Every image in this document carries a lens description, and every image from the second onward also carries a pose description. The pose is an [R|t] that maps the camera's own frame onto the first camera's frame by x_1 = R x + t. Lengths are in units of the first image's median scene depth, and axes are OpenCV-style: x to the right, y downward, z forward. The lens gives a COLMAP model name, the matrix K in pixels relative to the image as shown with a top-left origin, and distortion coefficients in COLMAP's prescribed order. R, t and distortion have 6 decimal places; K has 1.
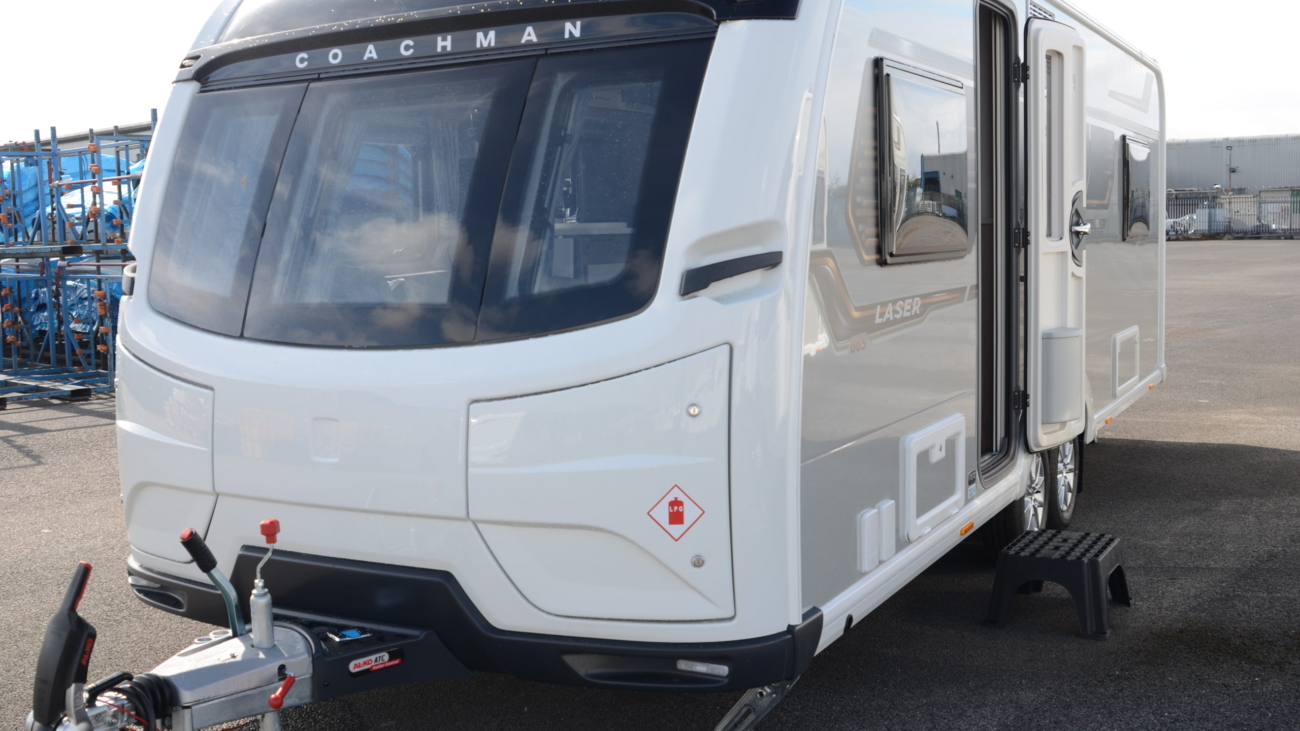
lens RADIAL K [[1310.9, 0, 672.3], [0, 1310.9, 360.1], [0, 0, 1]] dist [-0.000766, 0.001846]
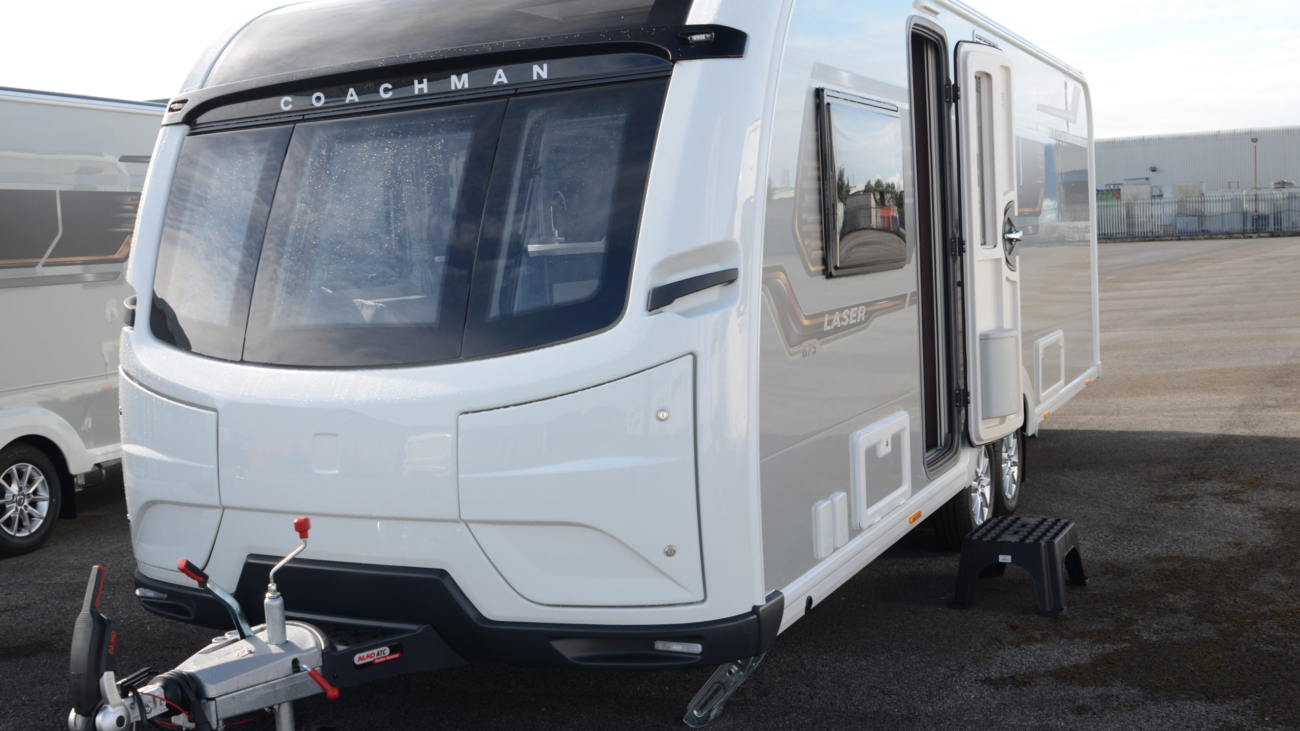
lens RADIAL K [[1308.1, 0, 650.0], [0, 1308.1, 365.5], [0, 0, 1]] dist [0.046258, 0.001154]
pose [[0.999333, -0.031089, 0.019156, -0.011768], [0.031159, 0.999509, -0.003402, -0.000085], [-0.019041, 0.003996, 0.999811, -0.089105]]
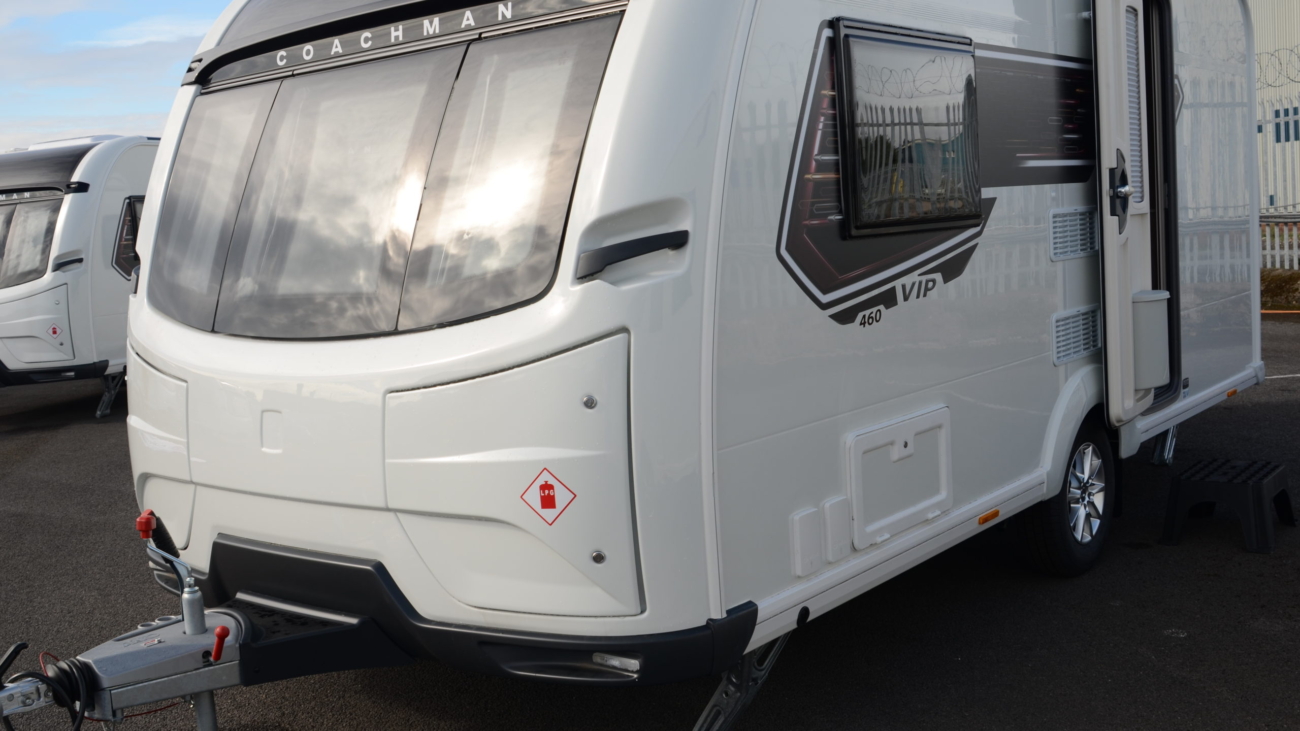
lens RADIAL K [[1308.1, 0, 650.0], [0, 1308.1, 365.5], [0, 0, 1]] dist [0.046258, 0.001154]
pose [[0.982414, -0.018672, -0.185778, 0.191837], [0.022509, 0.999574, 0.018564, -0.002302], [0.185352, -0.022420, 0.982416, 0.043198]]
